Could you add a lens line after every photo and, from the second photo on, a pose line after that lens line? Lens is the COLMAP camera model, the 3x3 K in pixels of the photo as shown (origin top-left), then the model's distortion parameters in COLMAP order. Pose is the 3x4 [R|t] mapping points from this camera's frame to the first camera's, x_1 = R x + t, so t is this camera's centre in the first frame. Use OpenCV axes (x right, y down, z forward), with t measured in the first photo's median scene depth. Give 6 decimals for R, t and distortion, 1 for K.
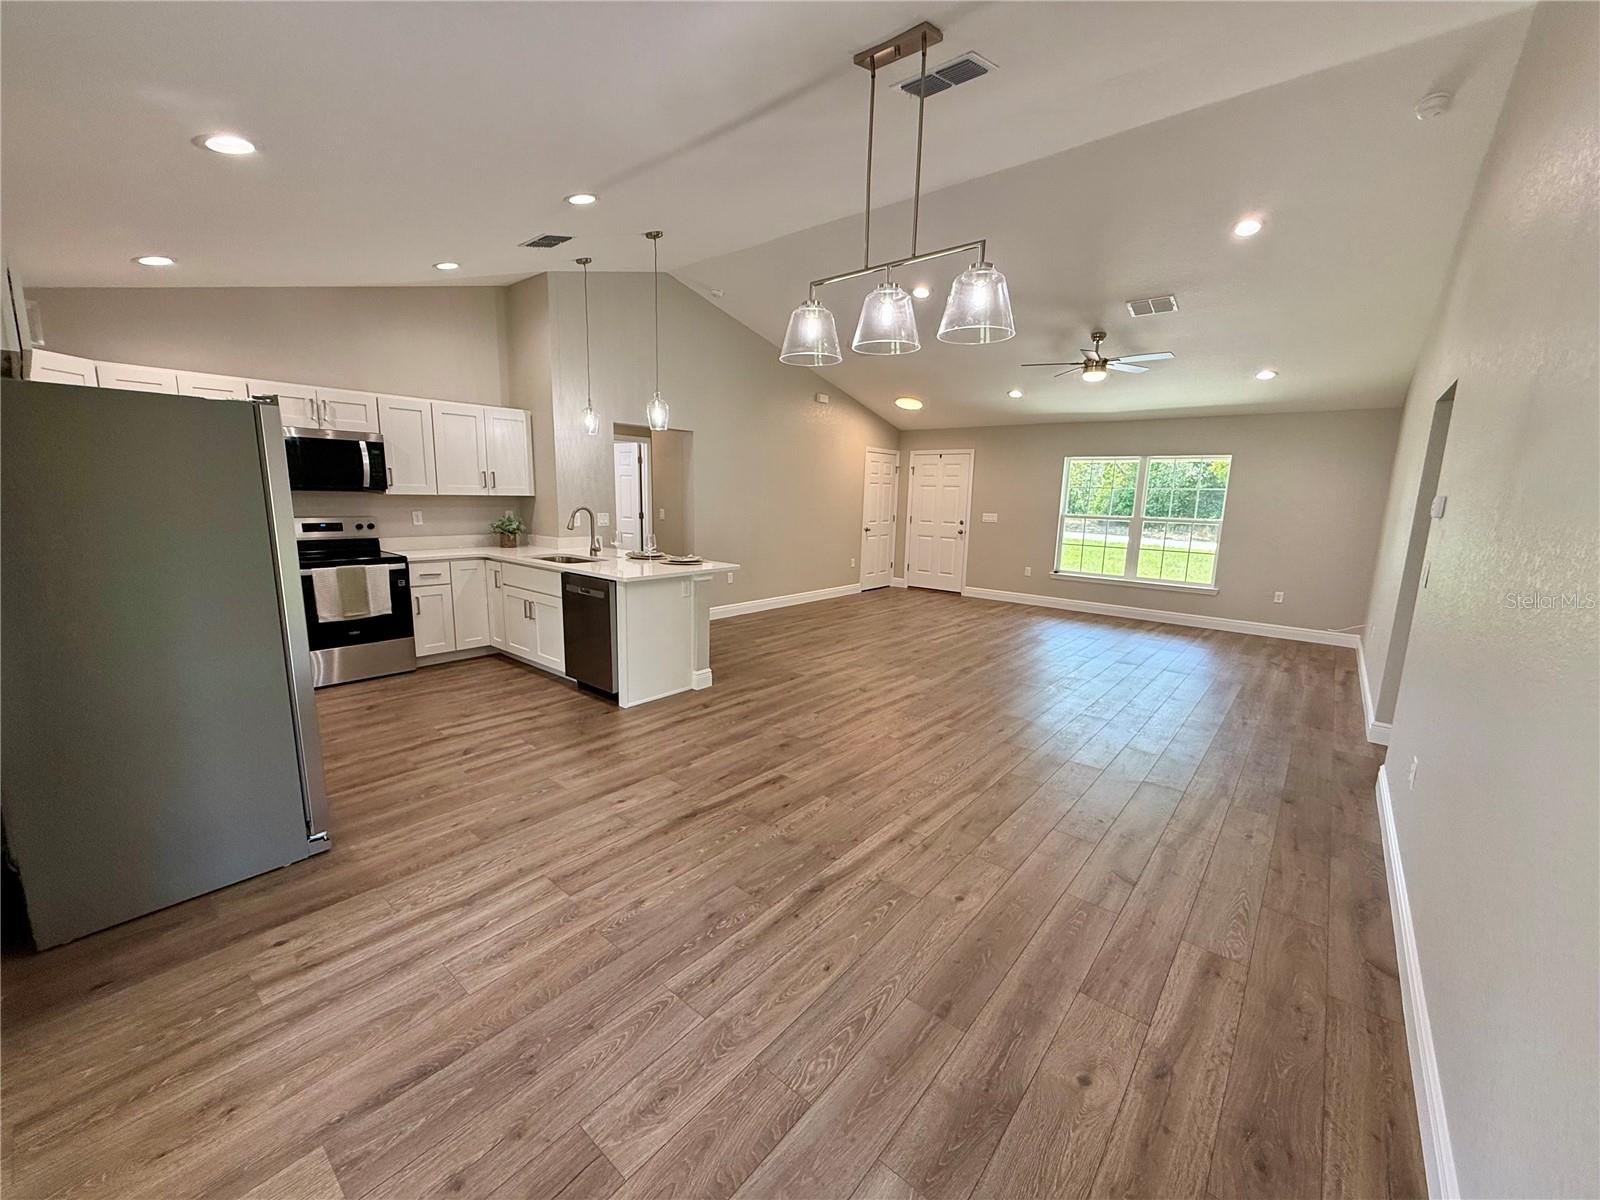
lens RADIAL K [[635.6, 0, 796.7], [0, 635.6, 603.6], [0, 0, 1]] dist [0.000159, -0.000185]
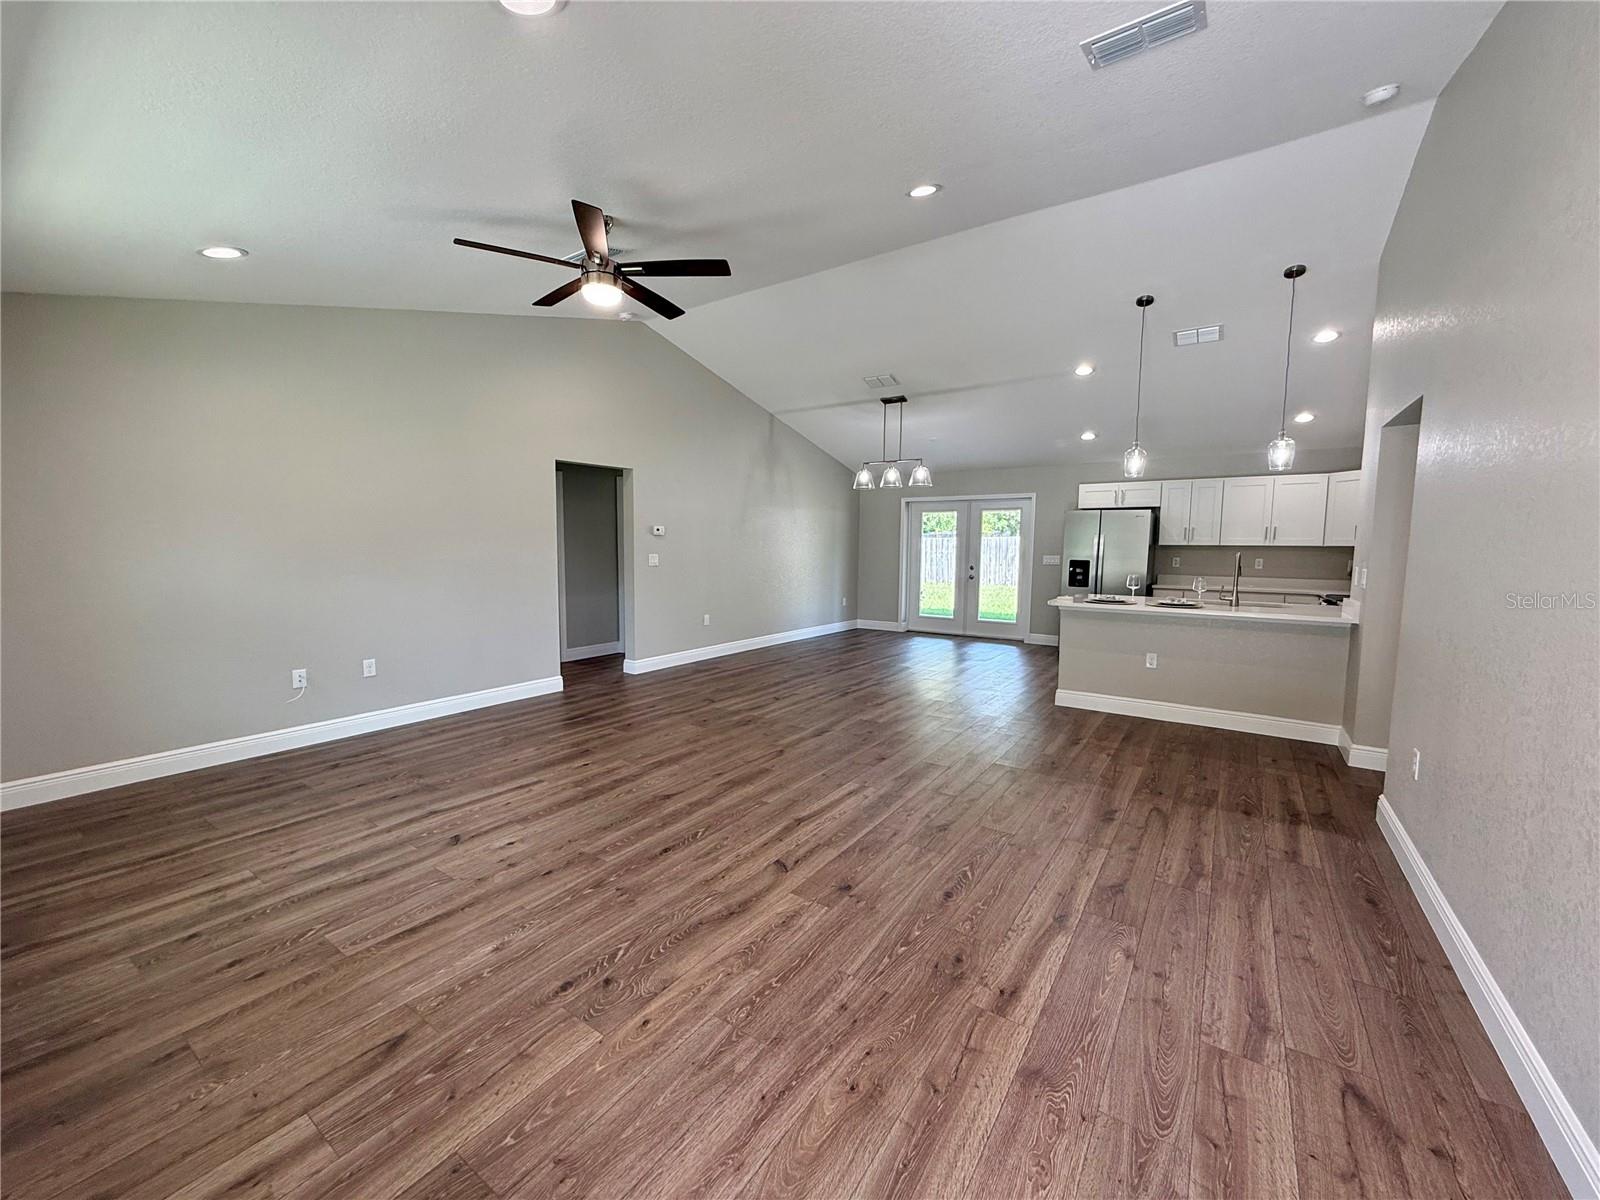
lens RADIAL K [[635.6, 0, 796.7], [0, 635.6, 603.6], [0, 0, 1]] dist [0.000159, -0.000185]
pose [[-0.994921, -0.023078, -0.097981, 0.432916], [-0.048345, 0.963305, 0.264020, -0.315942], [0.088293, 0.267415, -0.959528, 1.985921]]
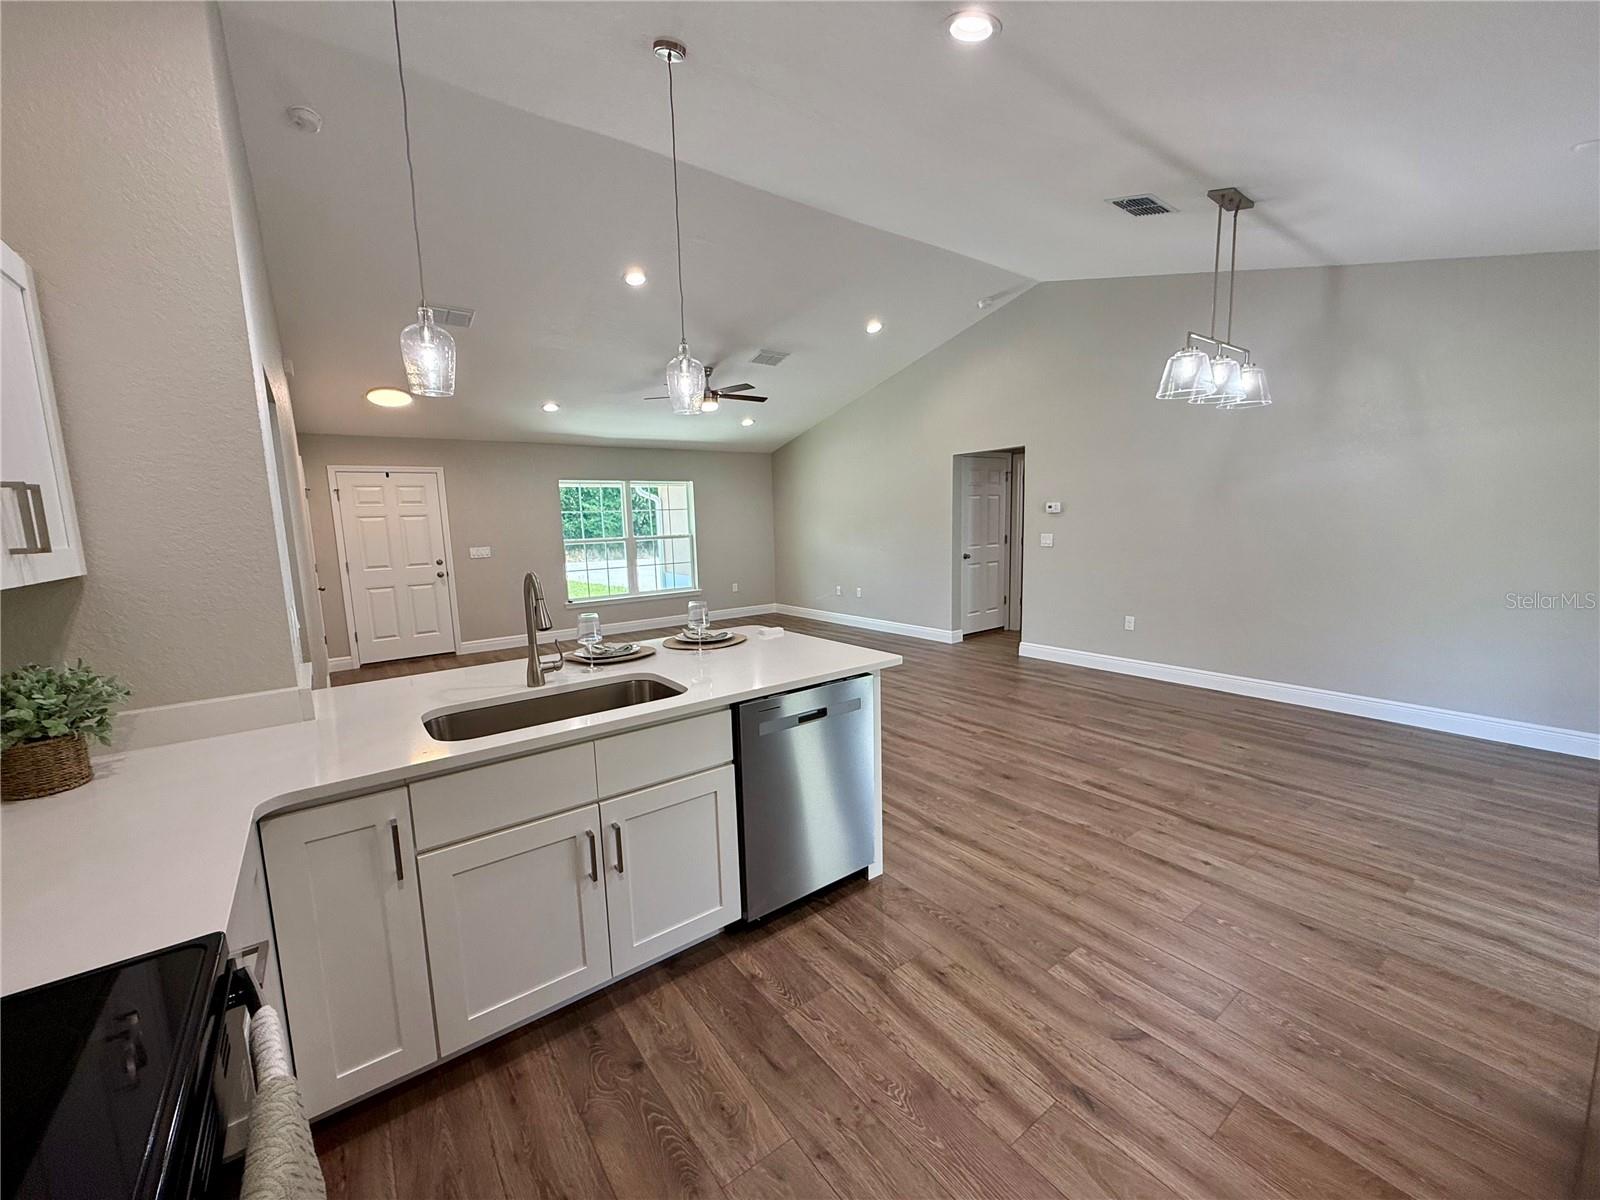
lens RADIAL K [[635.6, 0, 796.7], [0, 635.6, 603.6], [0, 0, 1]] dist [0.000159, -0.000185]
pose [[0.232413, -0.162840, 0.958889, -0.738143], [0.204611, 0.972008, 0.115475, -0.154286], [-0.950852, 0.169361, 0.259226, 0.780617]]
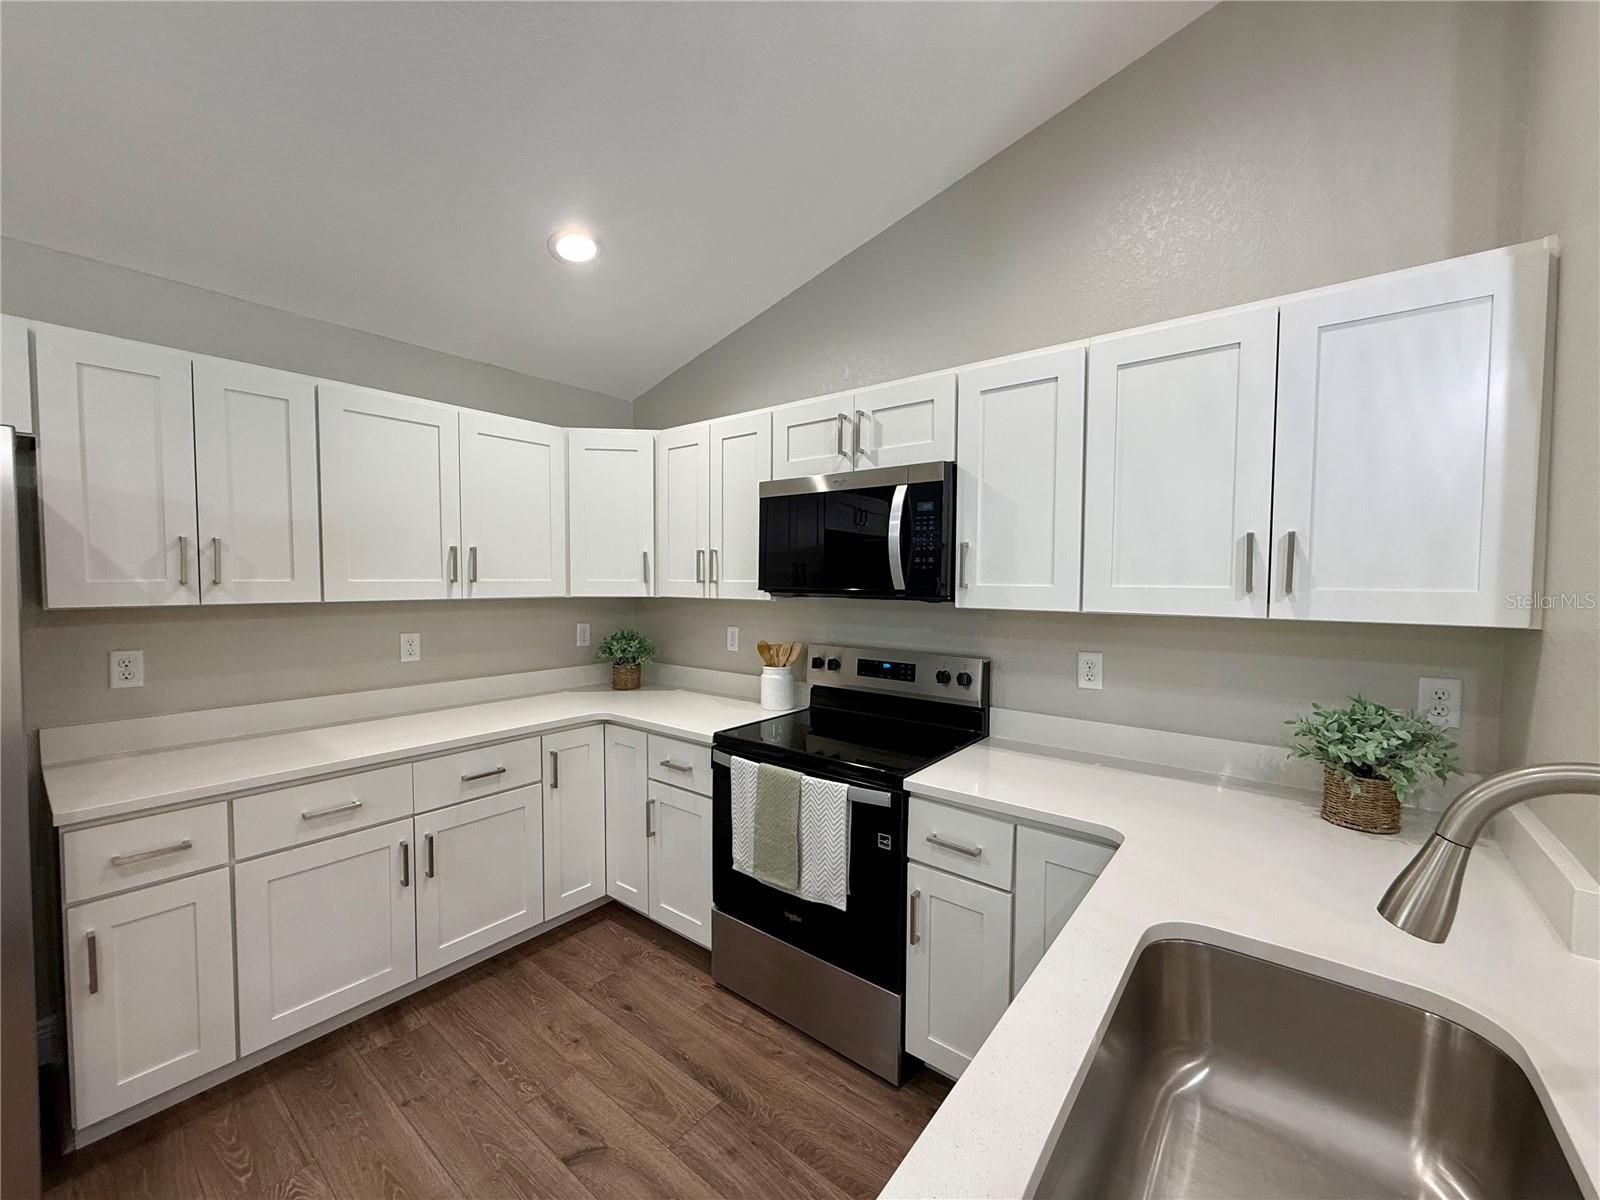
lens RADIAL K [[635.6, 0, 796.7], [0, 635.6, 603.6], [0, 0, 1]] dist [0.000159, -0.000185]
pose [[0.024163, 0.016540, -0.999571, -0.251348], [-0.181018, 0.983408, 0.011897, -0.165553], [0.983183, 0.180653, 0.026756, 0.914799]]
